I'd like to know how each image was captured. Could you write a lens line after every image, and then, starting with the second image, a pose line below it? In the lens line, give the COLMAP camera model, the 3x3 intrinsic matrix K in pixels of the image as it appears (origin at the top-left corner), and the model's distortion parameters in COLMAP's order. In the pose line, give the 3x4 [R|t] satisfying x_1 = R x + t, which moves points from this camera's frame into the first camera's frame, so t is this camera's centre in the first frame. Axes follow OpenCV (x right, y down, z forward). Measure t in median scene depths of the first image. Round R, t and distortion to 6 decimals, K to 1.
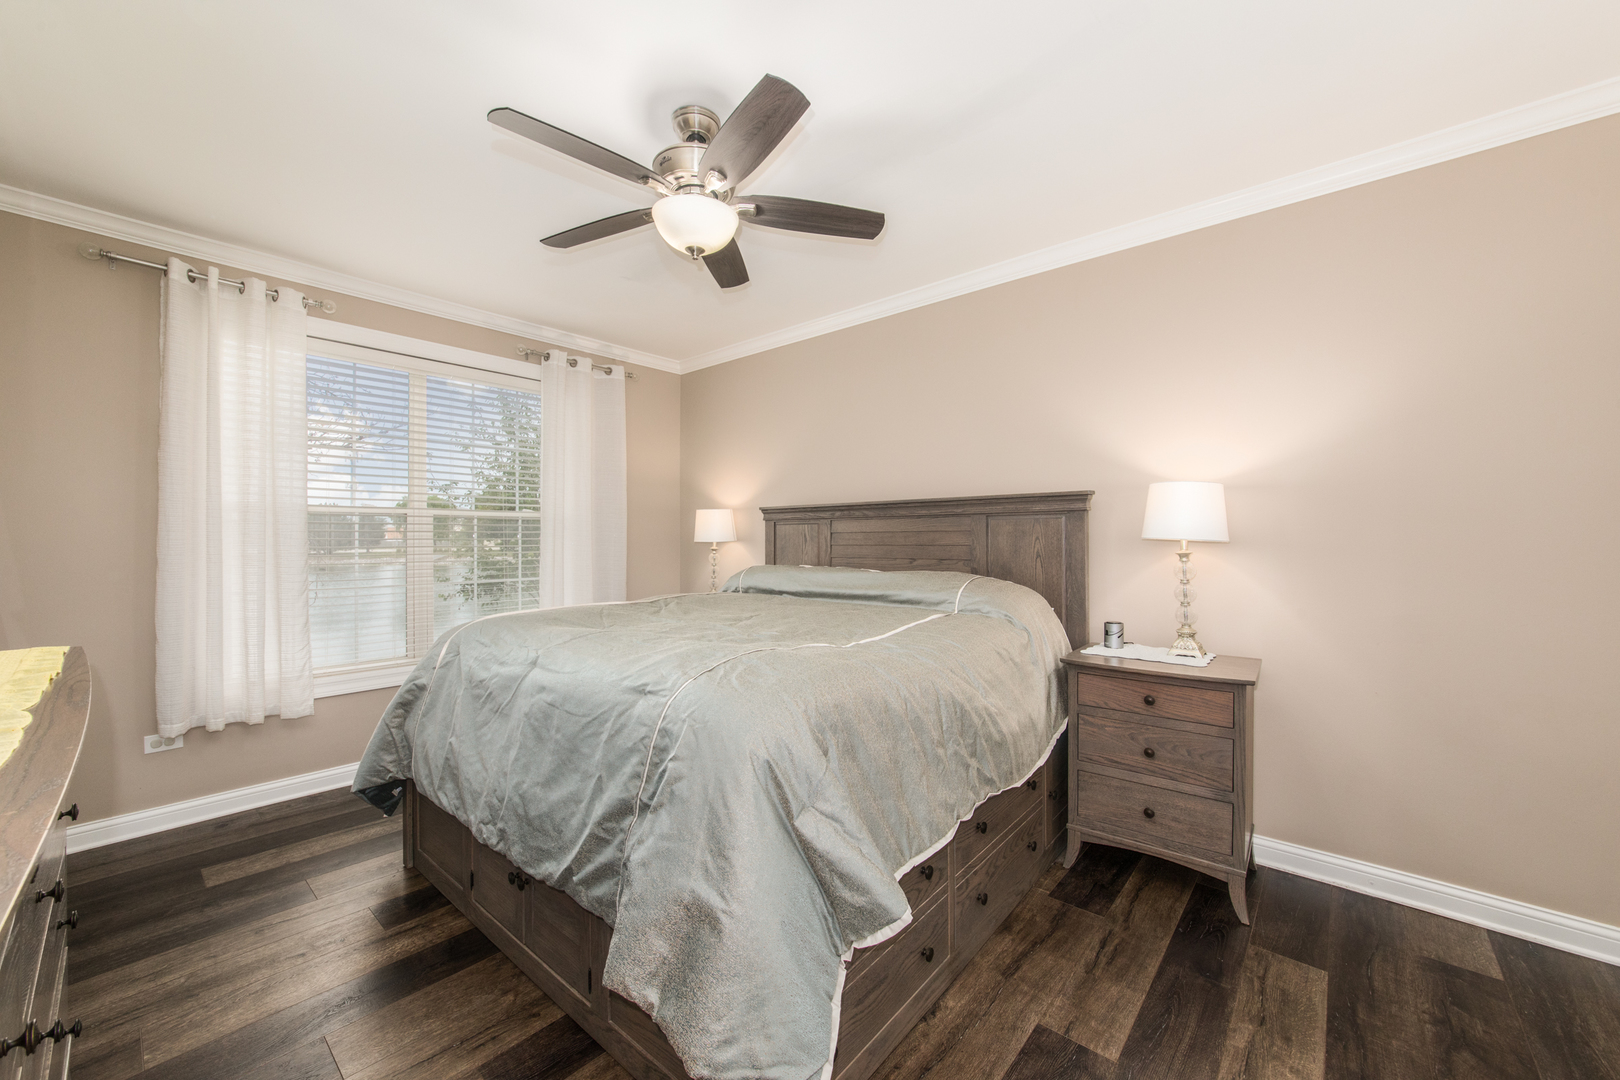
lens RADIAL K [[619.7, 0, 803.4], [0, 619.7, 534.1], [0, 0, 1]] dist [0.001628, 0.000141]
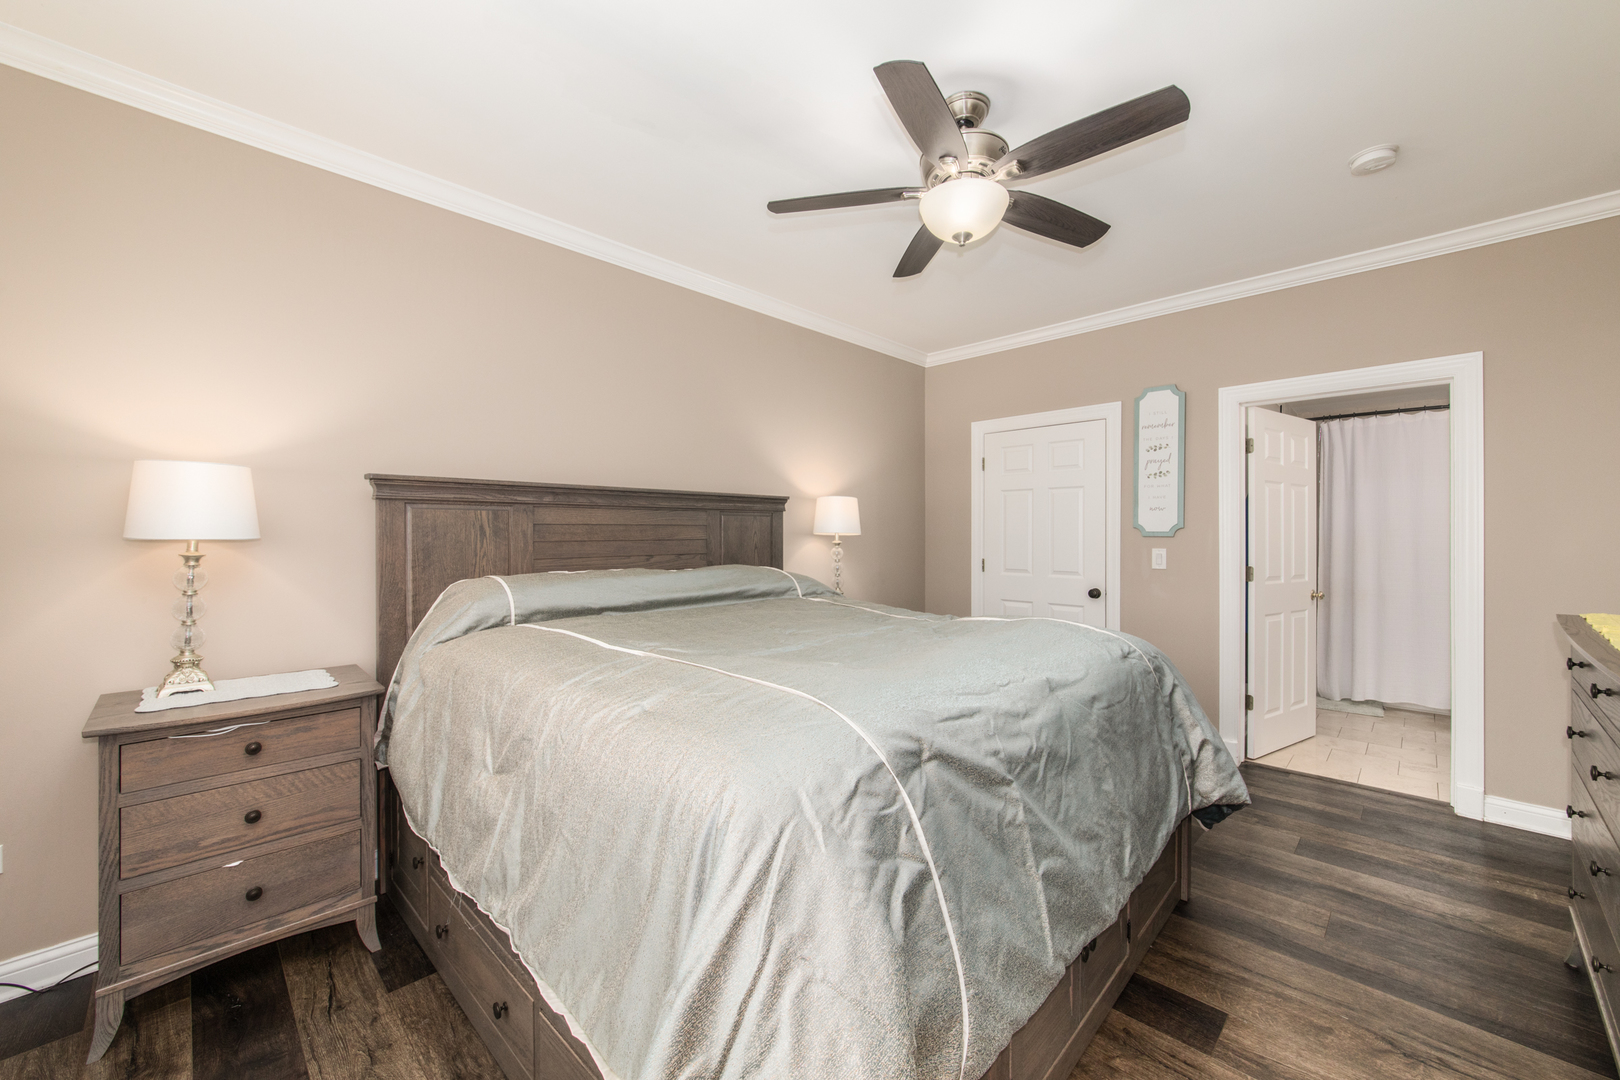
lens RADIAL K [[637.7, 0, 804.4], [0, 637.7, 541.2], [0, 0, 1]] dist [-0.002599, -0.000190]
pose [[0.060512, -0.010584, 0.998111, -0.716985], [-0.001723, 0.999941, 0.010708, 0.008939], [-0.998166, -0.002368, 0.060490, 0.723189]]
